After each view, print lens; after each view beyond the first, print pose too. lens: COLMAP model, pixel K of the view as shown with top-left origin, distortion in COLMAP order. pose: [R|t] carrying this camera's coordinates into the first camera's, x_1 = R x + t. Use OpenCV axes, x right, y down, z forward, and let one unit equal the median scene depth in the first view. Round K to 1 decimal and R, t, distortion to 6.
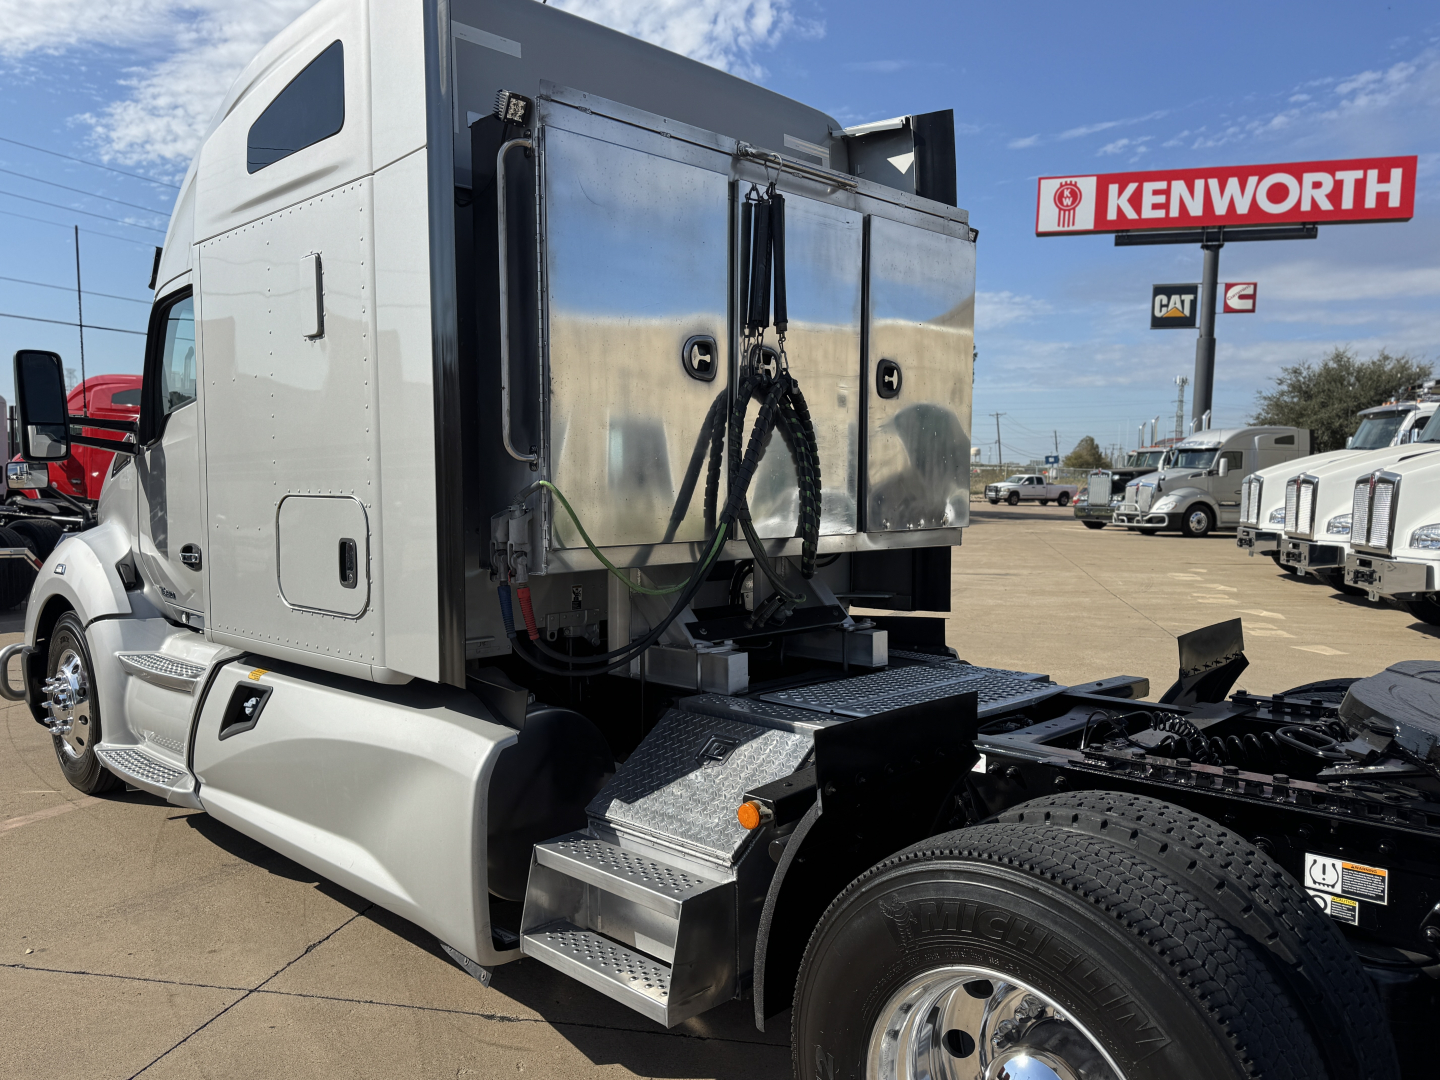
lens RADIAL K [[1086.4, 0, 717.7], [0, 1086.4, 553.4], [0, 0, 1]] dist [0.024815, -0.017001]
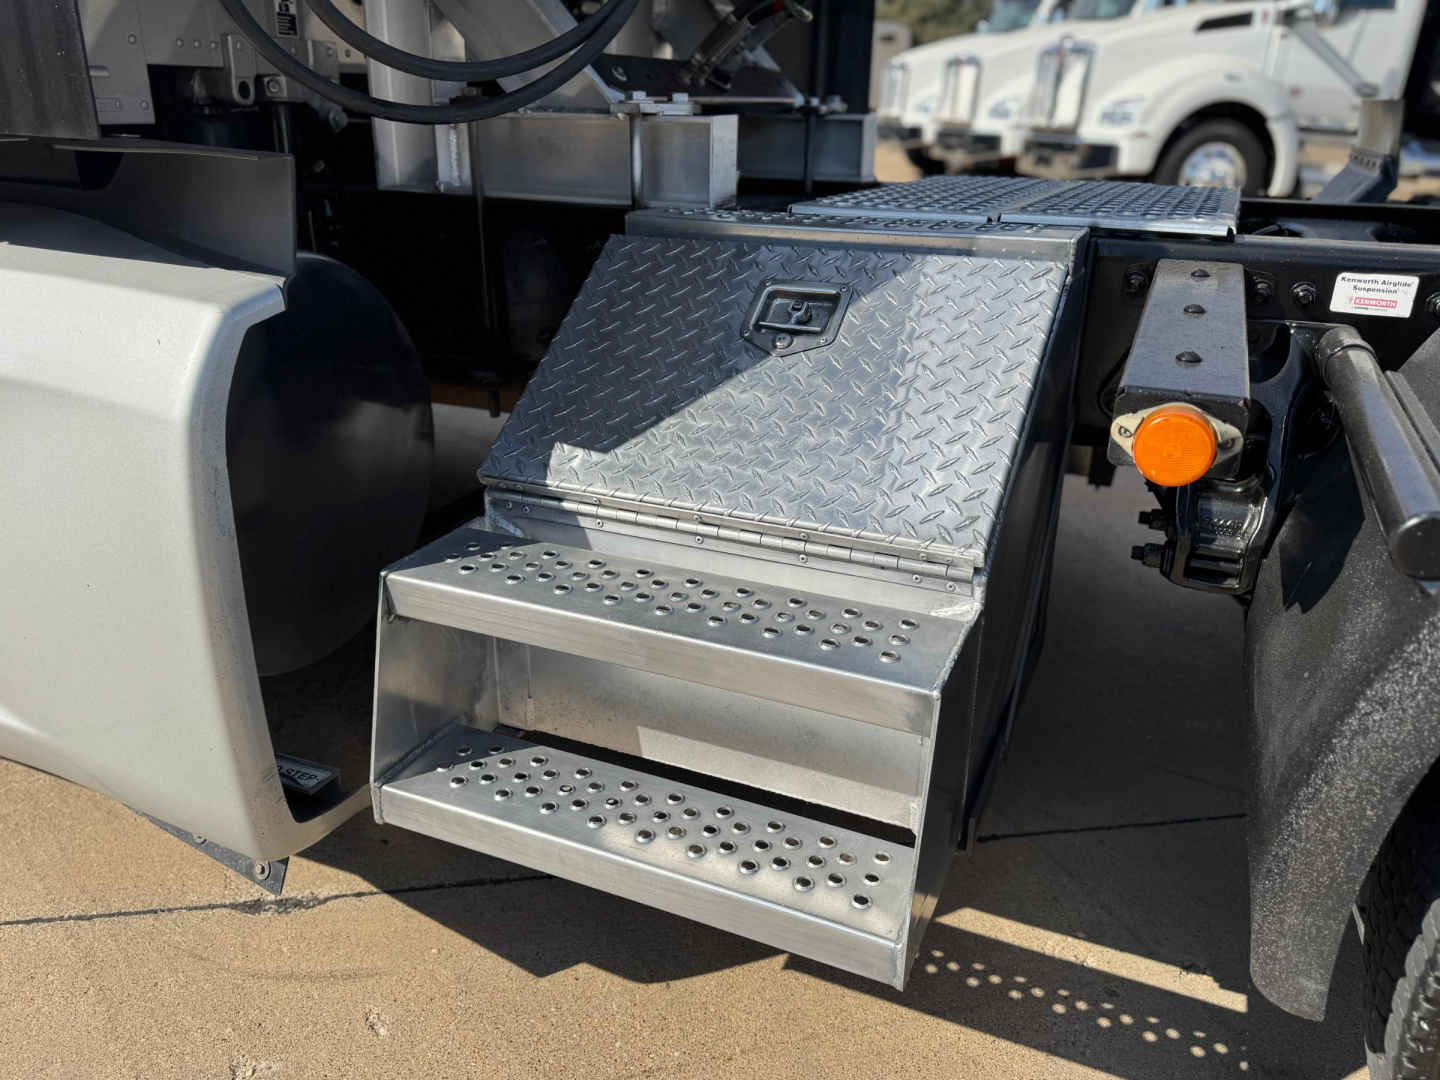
lens RADIAL K [[1163.8, 0, 766.2], [0, 1163.8, 553.0], [0, 0, 1]] dist [0.042146, -0.059212]
pose [[0.928971, -0.112491, 0.352646, -0.184635], [-0.006765, 0.947384, 0.320029, 0.124722], [-0.370091, -0.299683, 0.879331, 0.575504]]
